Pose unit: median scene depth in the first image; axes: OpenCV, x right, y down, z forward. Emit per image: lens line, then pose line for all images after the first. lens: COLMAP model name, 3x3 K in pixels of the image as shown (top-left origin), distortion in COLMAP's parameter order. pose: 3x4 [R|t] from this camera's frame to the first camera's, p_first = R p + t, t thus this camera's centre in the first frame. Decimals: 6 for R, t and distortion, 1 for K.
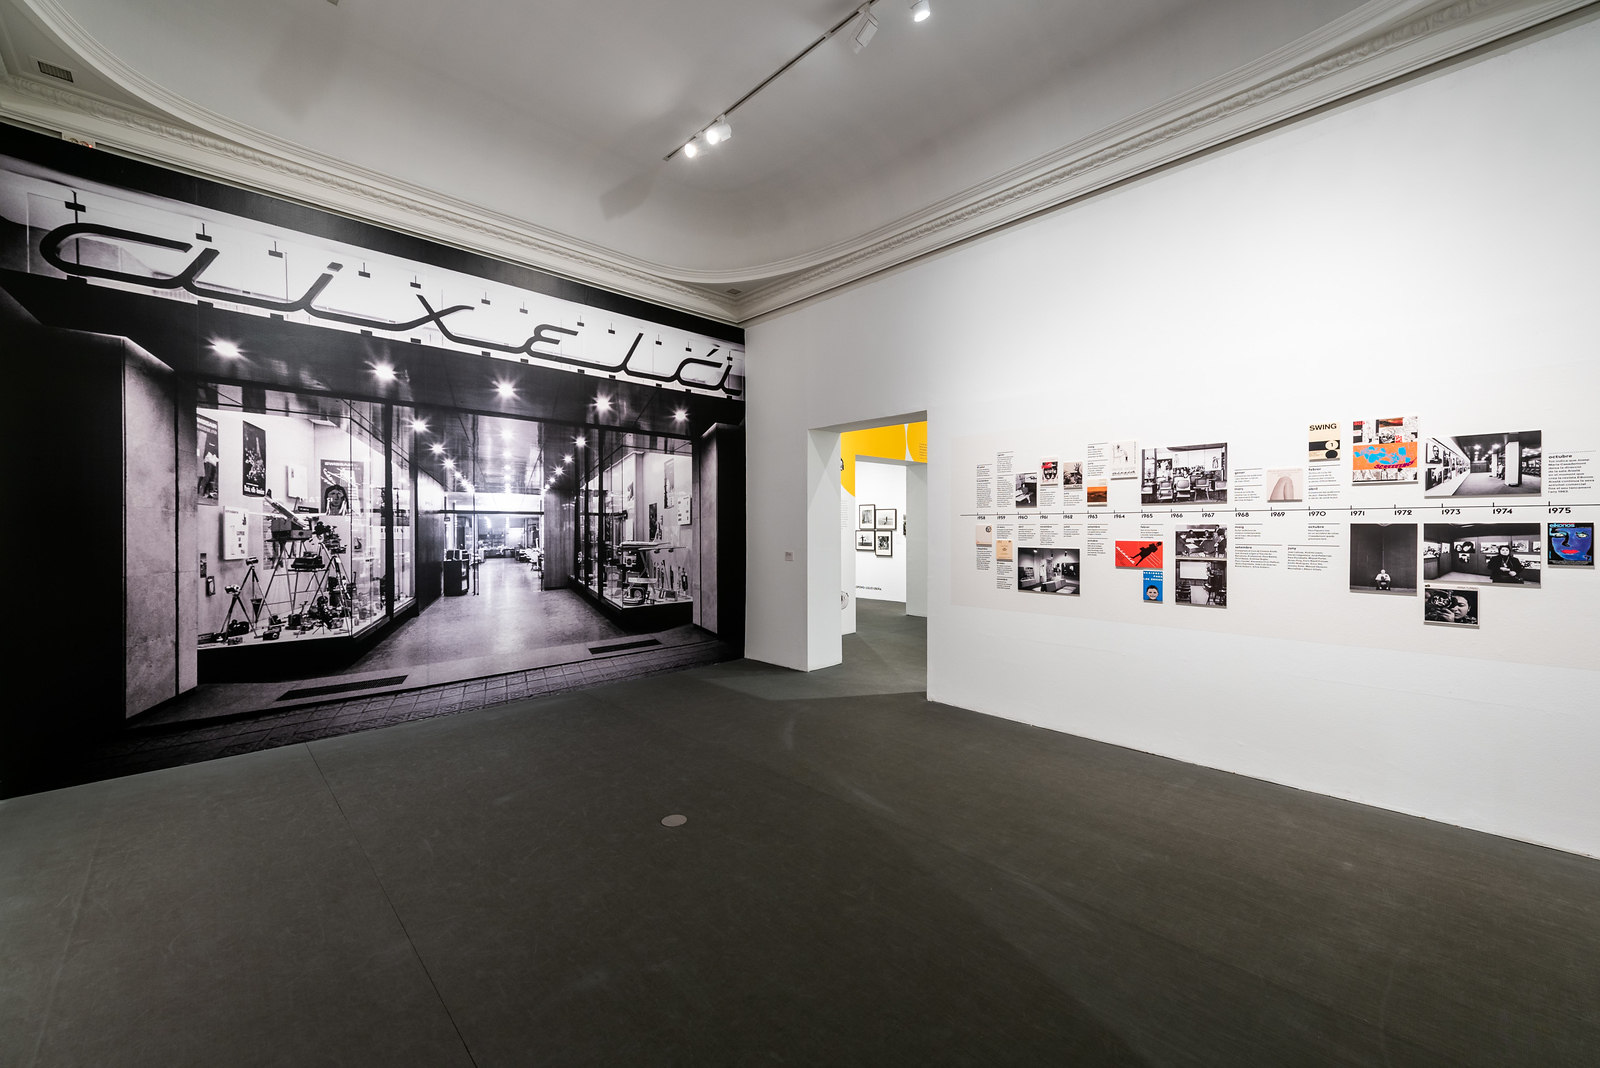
lens RADIAL K [[636.4, 0, 817.3], [0, 636.4, 530.2], [0, 0, 1]] dist [0.015624, -0.003585]
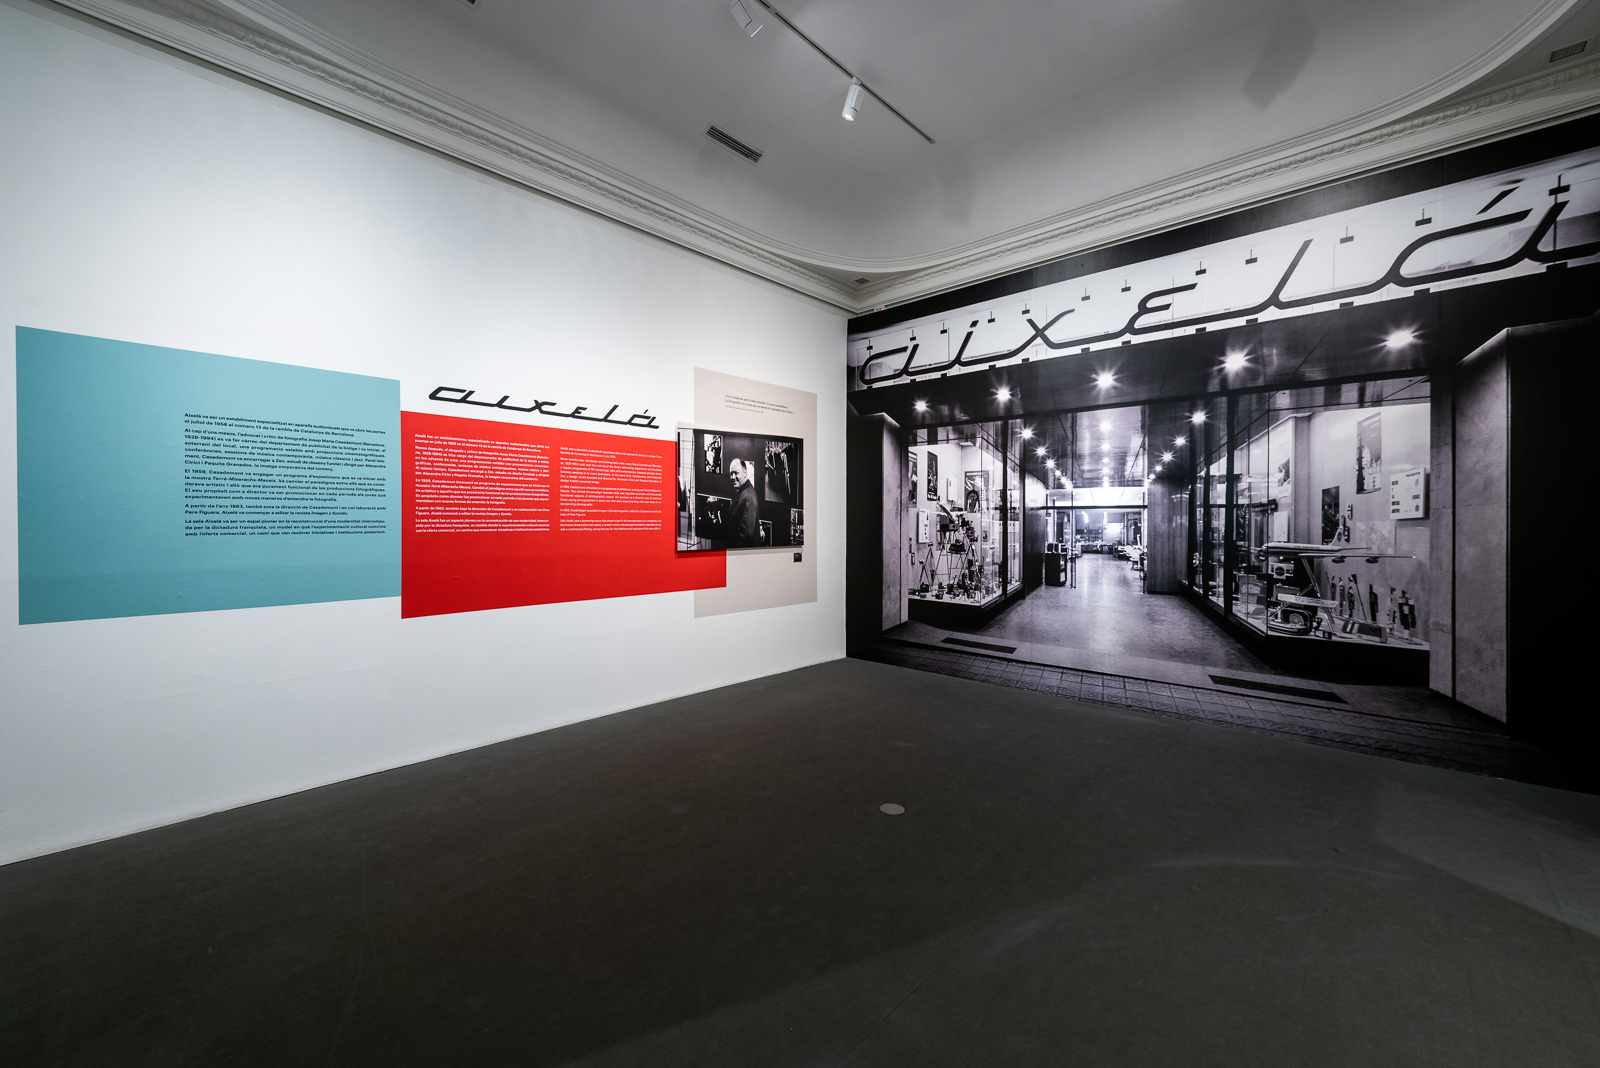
lens RADIAL K [[675.0, 0, 791.1], [0, 675.0, 526.5], [0, 0, 1]] dist [0.021407, -0.003886]
pose [[0.013389, 0.008403, -0.999875, 0.522920], [-0.008098, 0.999933, 0.008295, -0.002921], [0.999878, 0.007985, 0.013456, 0.501701]]
